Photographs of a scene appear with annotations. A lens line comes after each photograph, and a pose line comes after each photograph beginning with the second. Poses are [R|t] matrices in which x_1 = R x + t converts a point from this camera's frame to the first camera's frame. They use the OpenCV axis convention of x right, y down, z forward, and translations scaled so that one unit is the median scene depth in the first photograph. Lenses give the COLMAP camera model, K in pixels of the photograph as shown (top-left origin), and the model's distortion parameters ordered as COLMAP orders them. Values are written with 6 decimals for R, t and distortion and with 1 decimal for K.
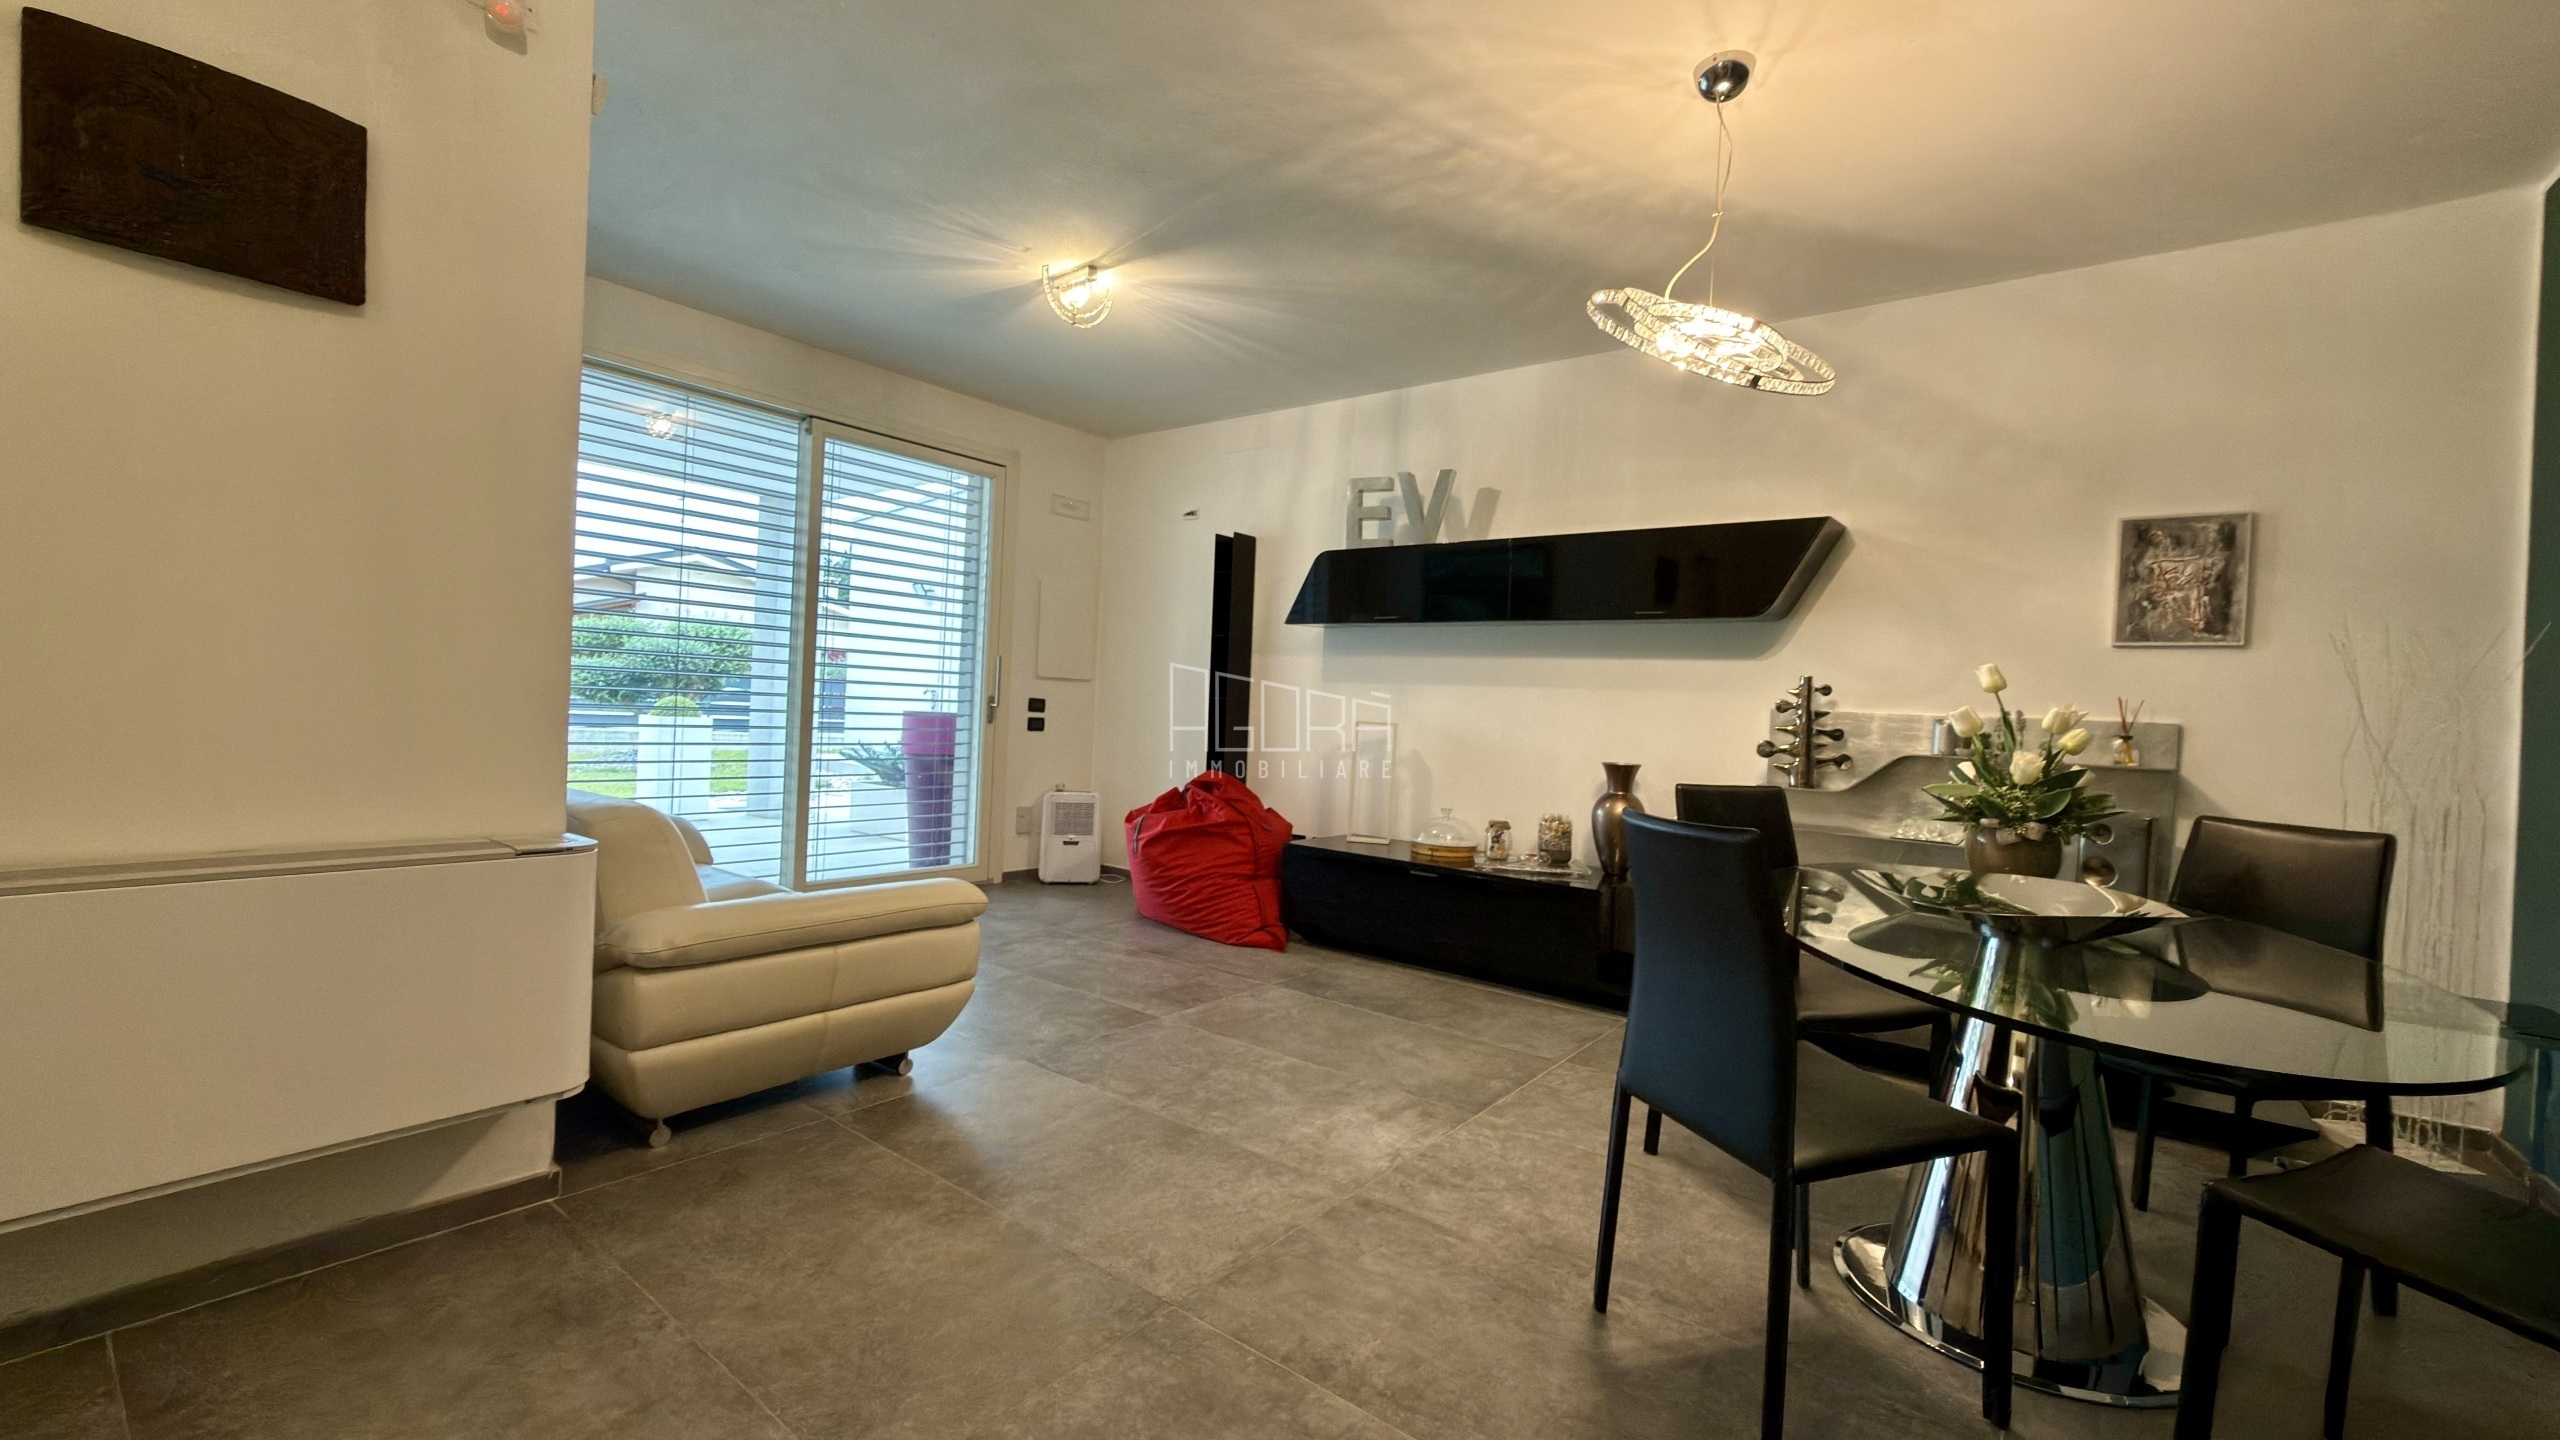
lens RADIAL K [[1016.5, 0, 1277.3], [0, 1016.5, 718.1], [0, 0, 1]] dist [0.000037, -0.000014]
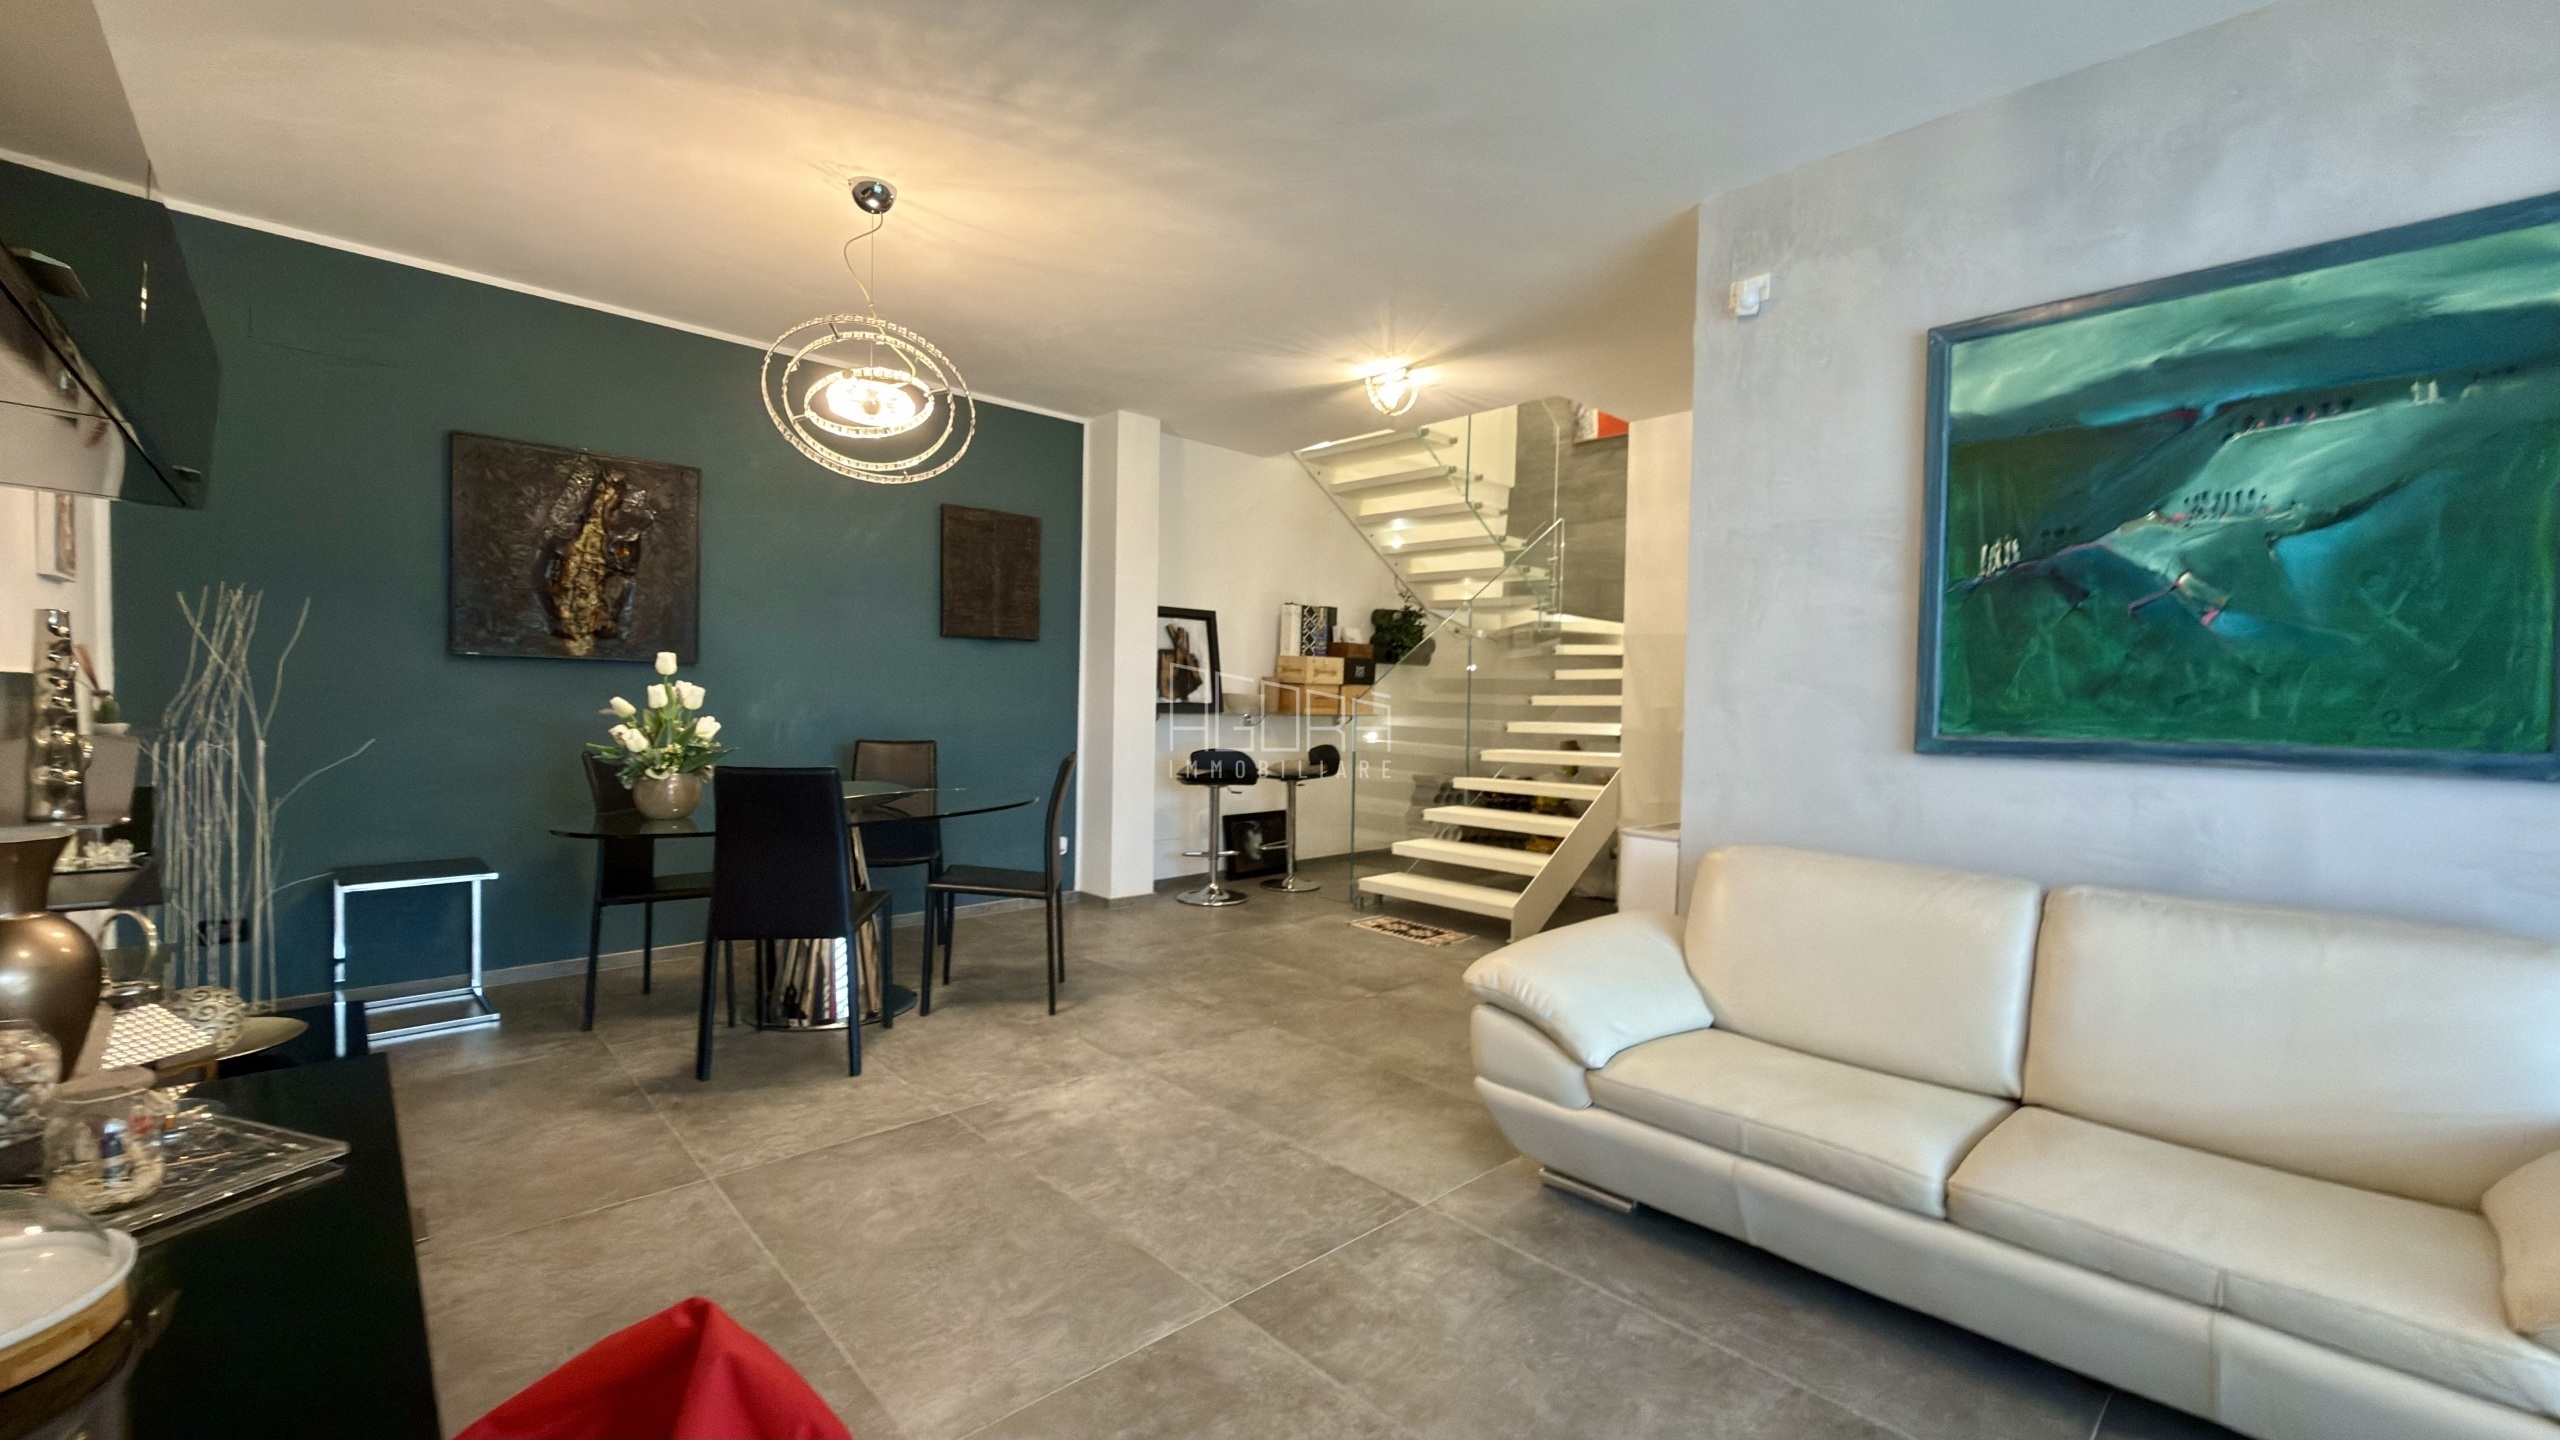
lens RADIAL K [[1016.5, 0, 1277.3], [0, 1016.5, 718.1], [0, 0, 1]] dist [0.000037, -0.000014]
pose [[-0.984233, -0.067775, 0.163377, -0.261264], [-0.061889, 0.997246, 0.040861, -0.062707], [-0.165696, 0.030105, -0.985717, 1.902473]]
